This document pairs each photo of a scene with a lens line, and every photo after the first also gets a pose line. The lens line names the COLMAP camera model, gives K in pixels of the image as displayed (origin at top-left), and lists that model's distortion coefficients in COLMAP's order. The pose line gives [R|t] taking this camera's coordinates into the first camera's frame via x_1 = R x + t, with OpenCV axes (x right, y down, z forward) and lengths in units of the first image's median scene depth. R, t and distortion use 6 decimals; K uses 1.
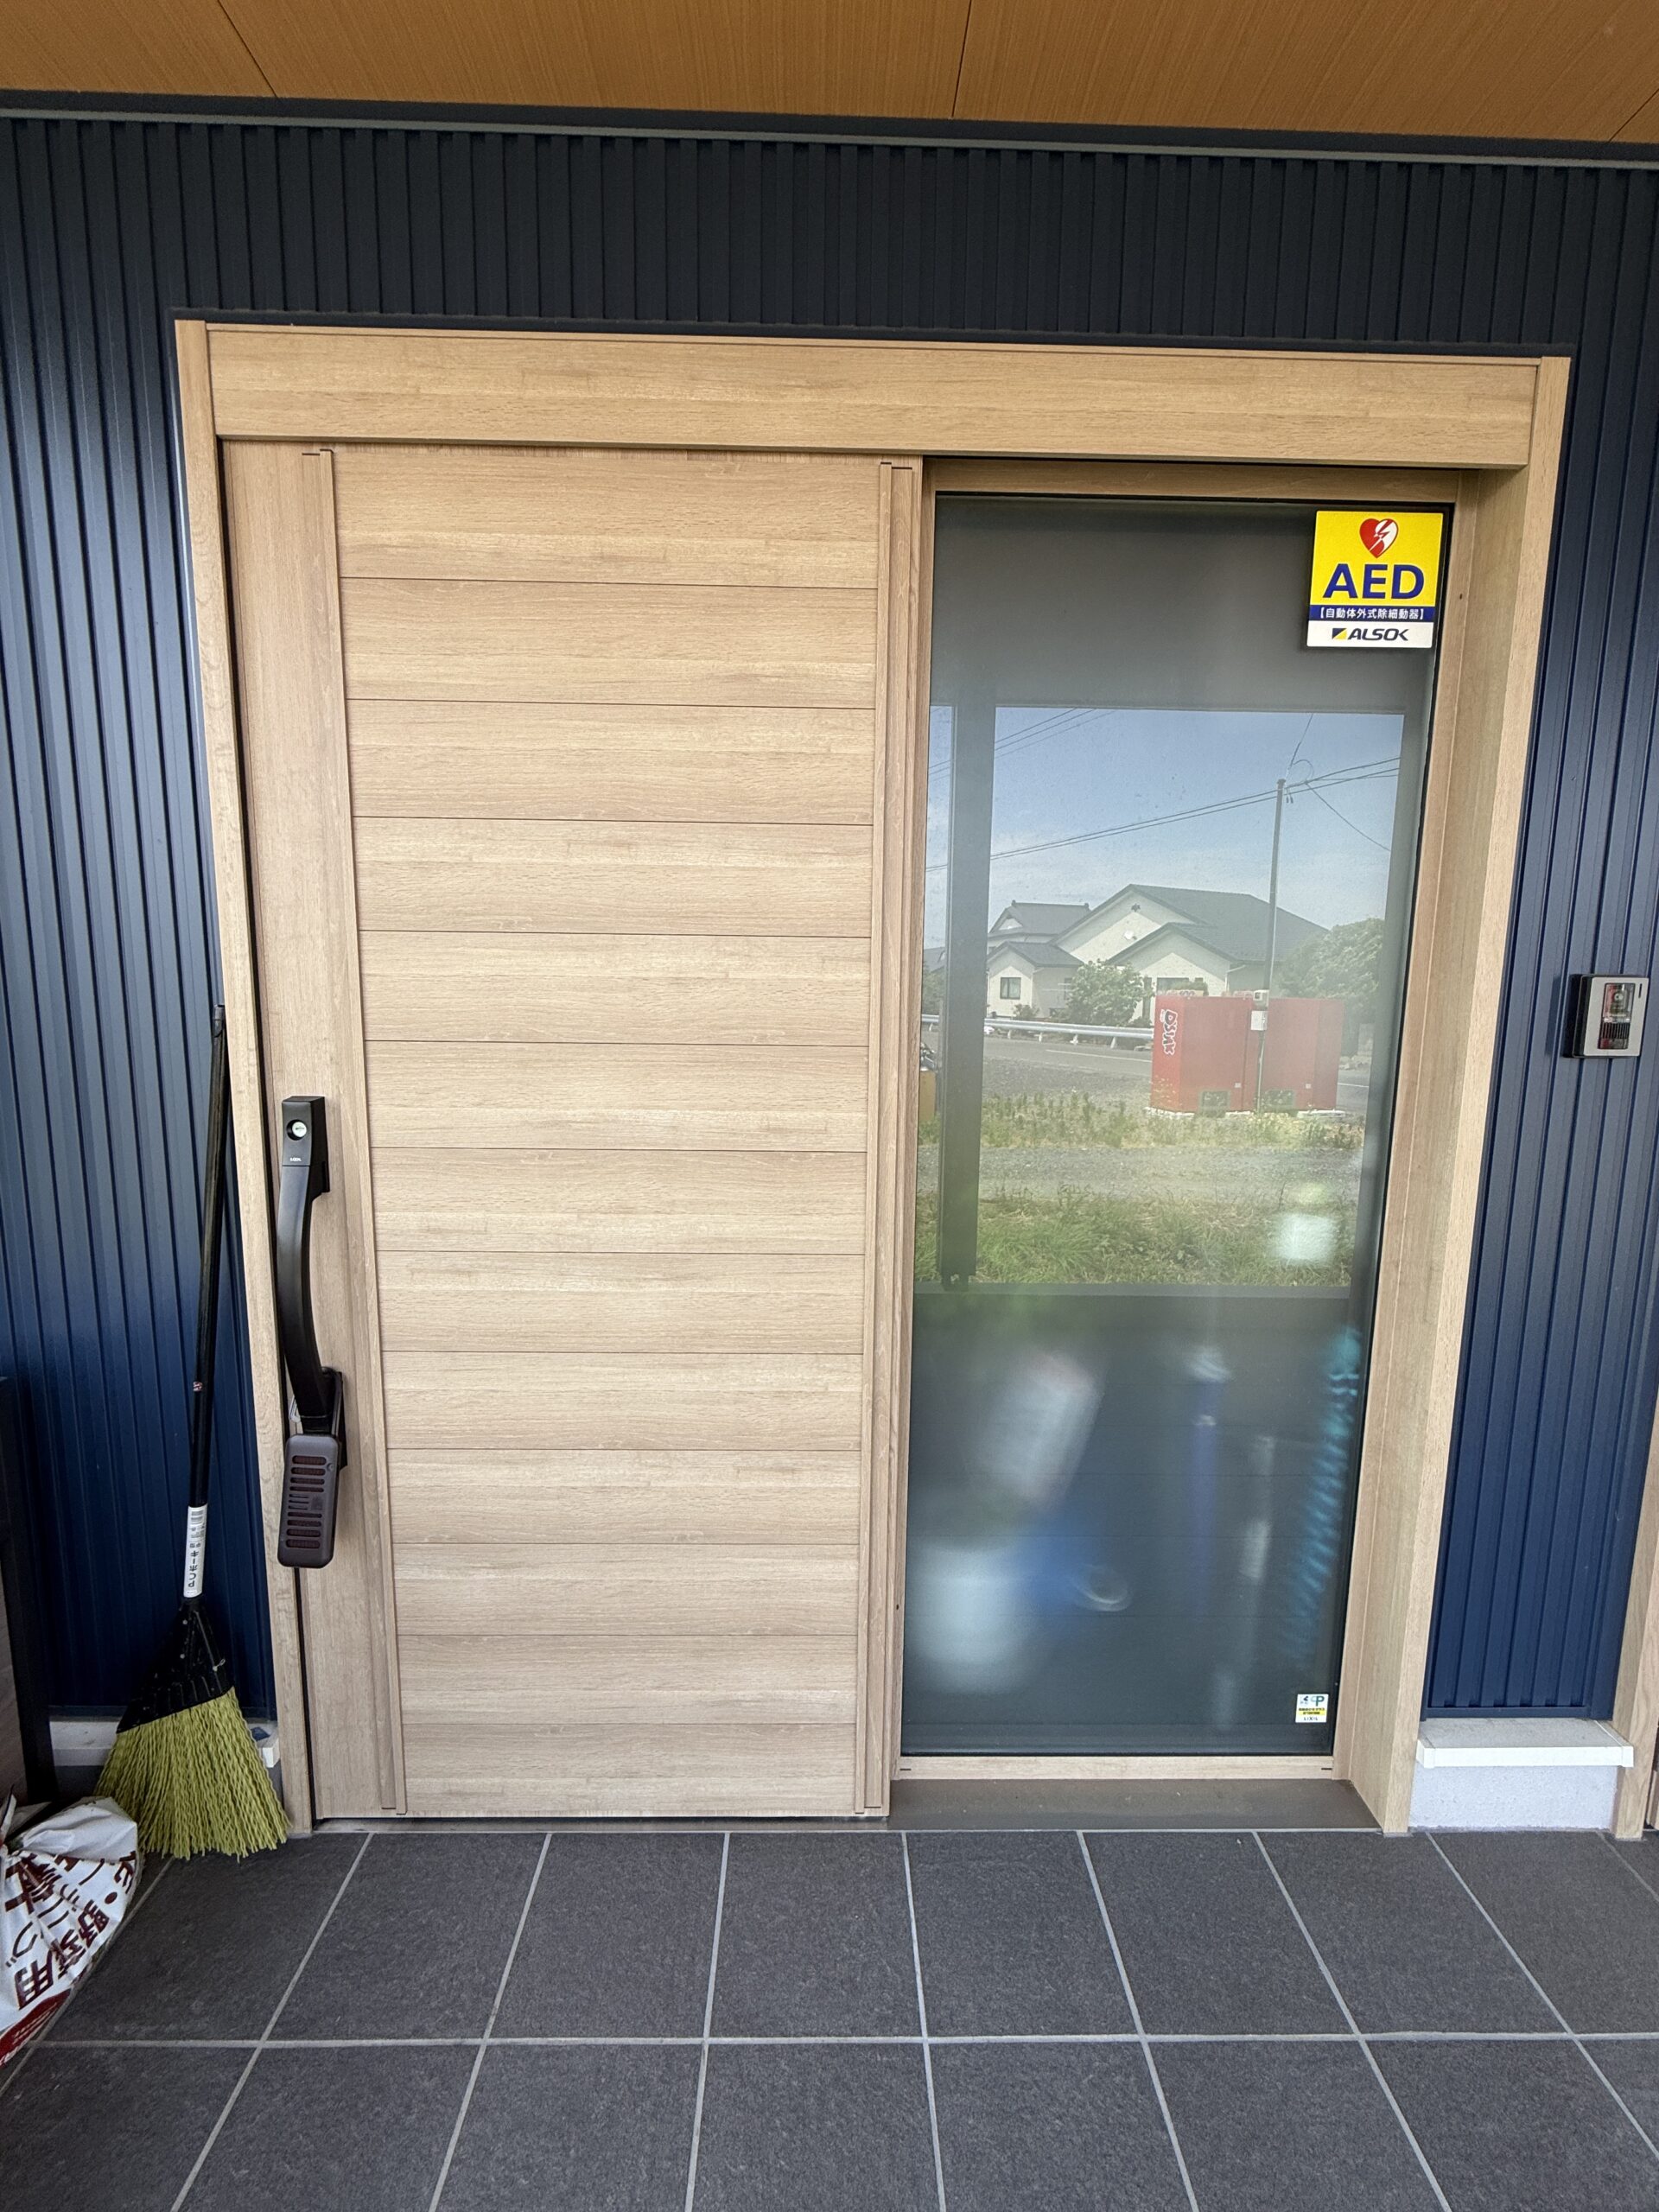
lens RADIAL K [[882.6, 0, 829.8], [0, 882.6, 1103.3], [0, 0, 1]] dist [-0.002147, 0.000303]
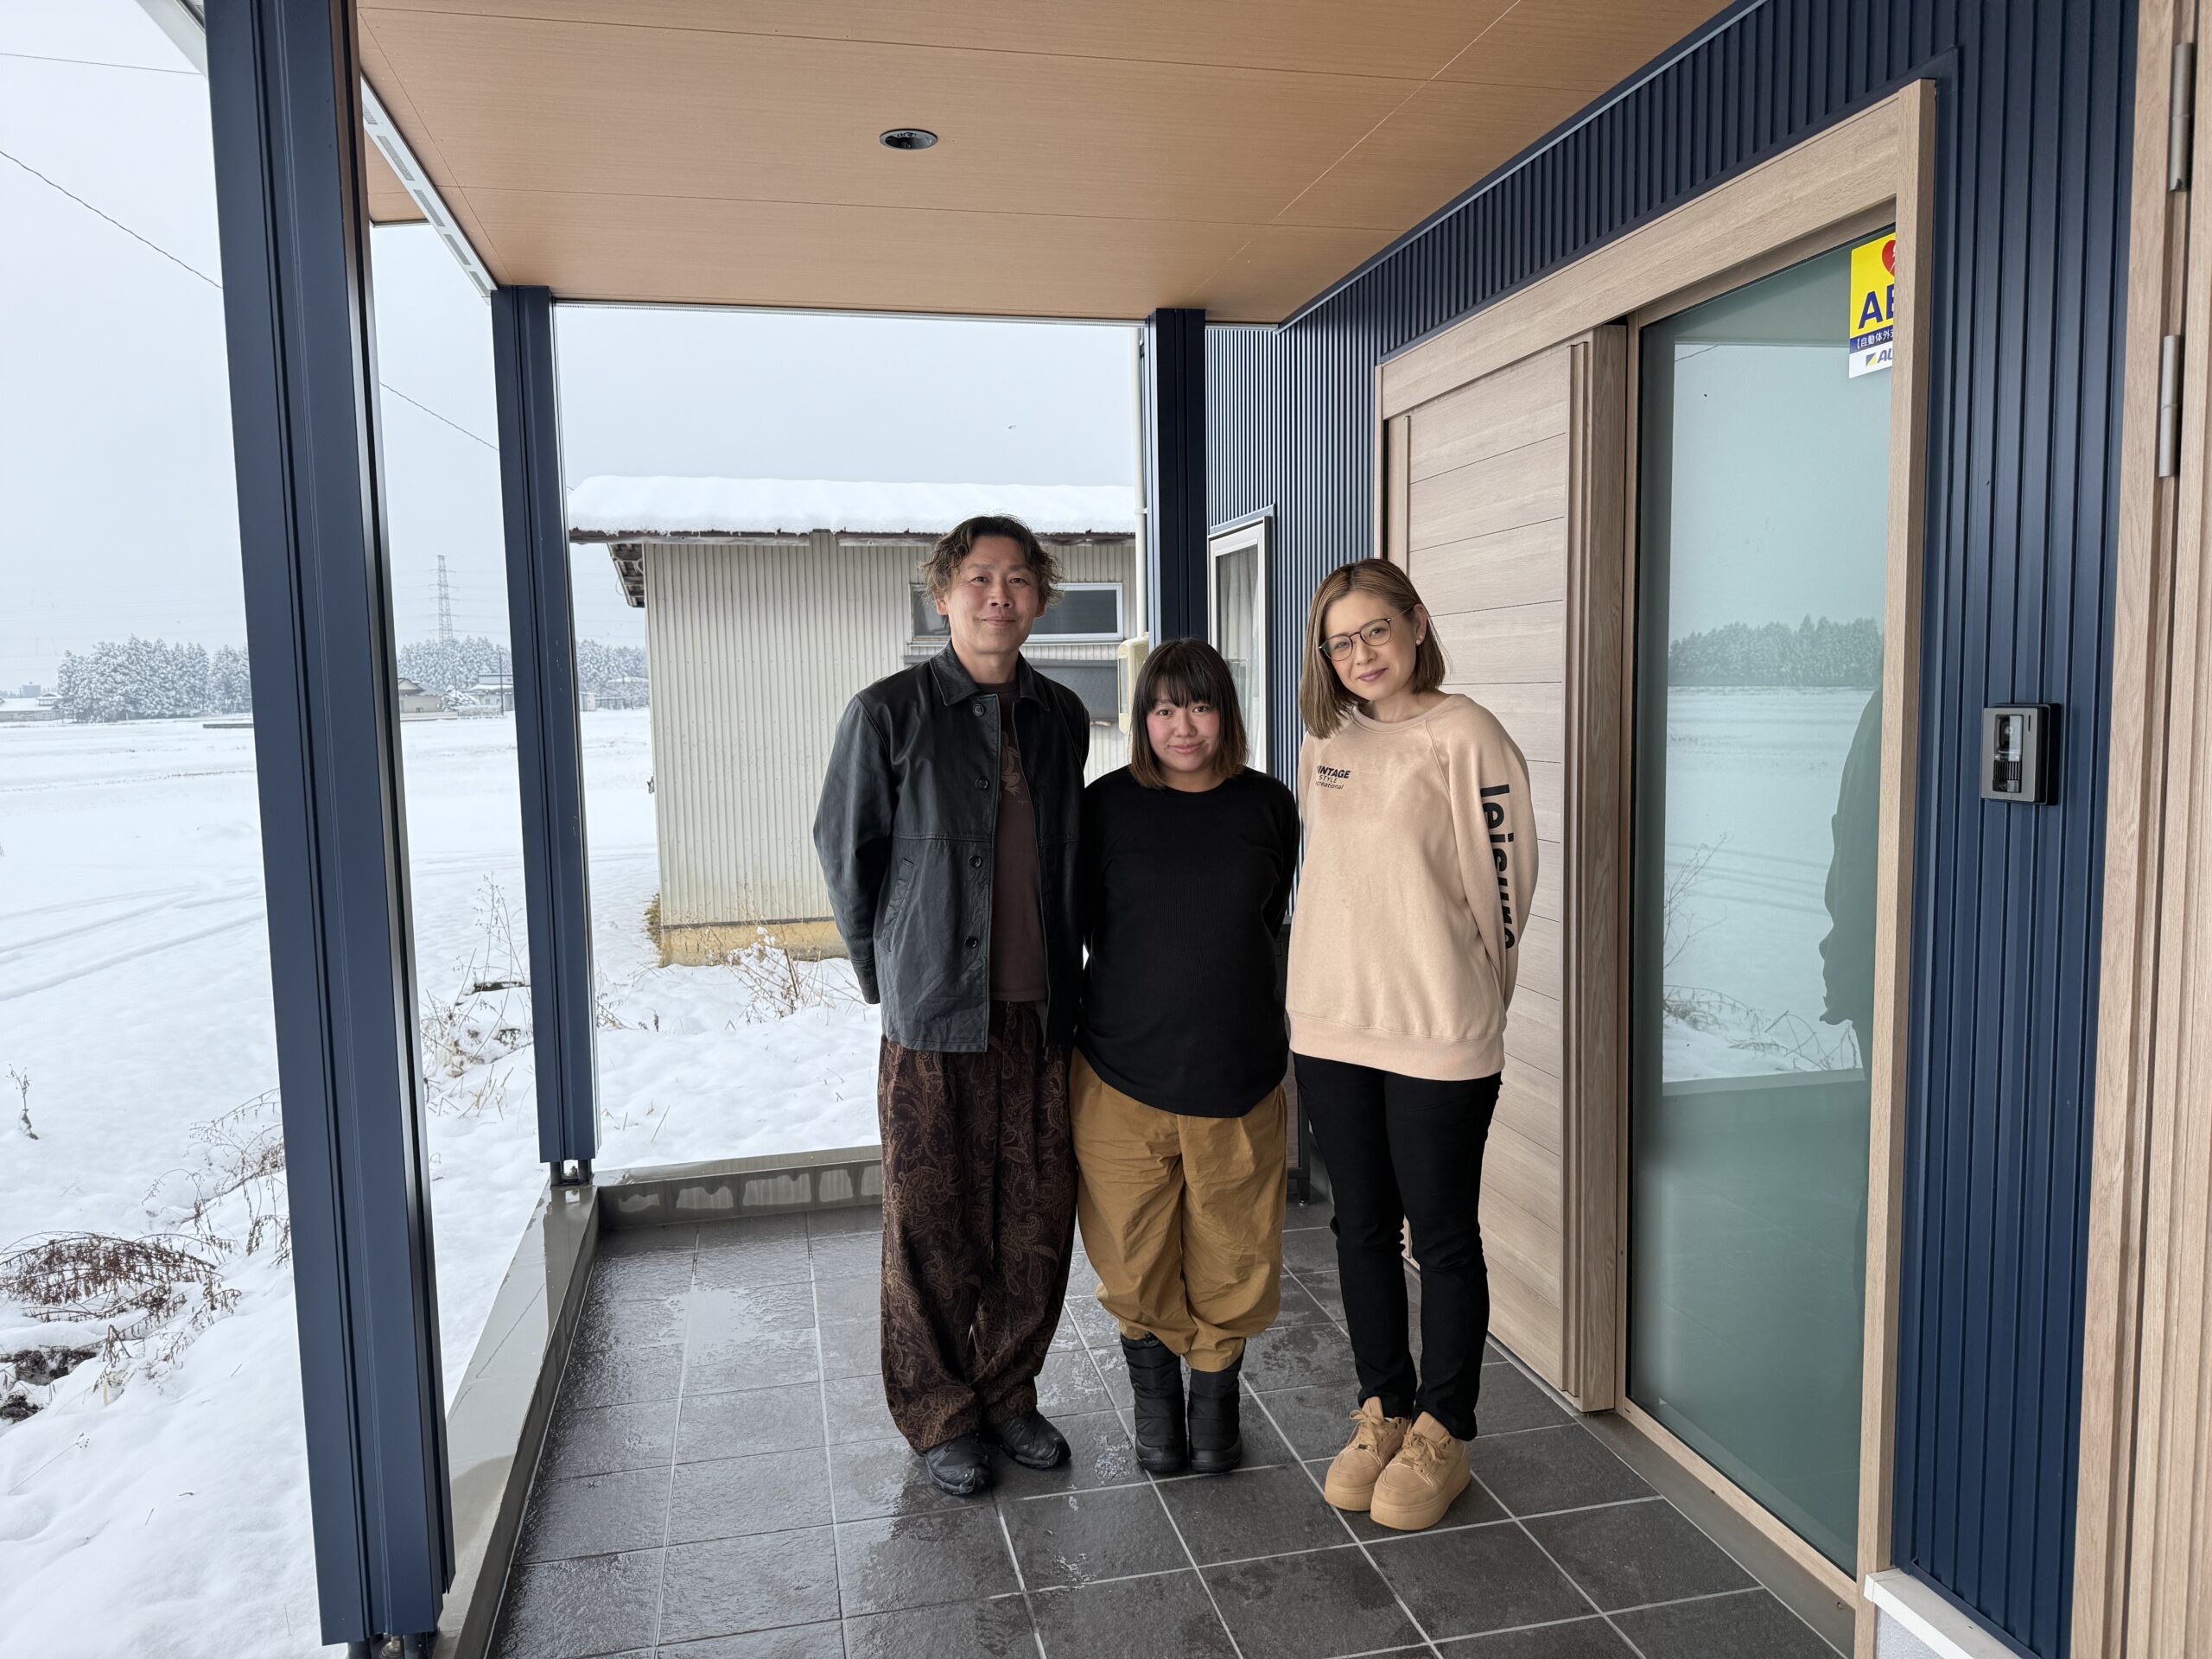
lens RADIAL K [[1544.3, 0, 1106.6], [0, 1544.3, 833.1], [0, 0, 1]] dist [-0.002146, -0.000690]
pose [[0.203517, 0.074468, -0.976235, 2.143099], [-0.103355, 0.993166, 0.054213, -0.013468], [0.973601, 0.089865, 0.209823, -0.145340]]
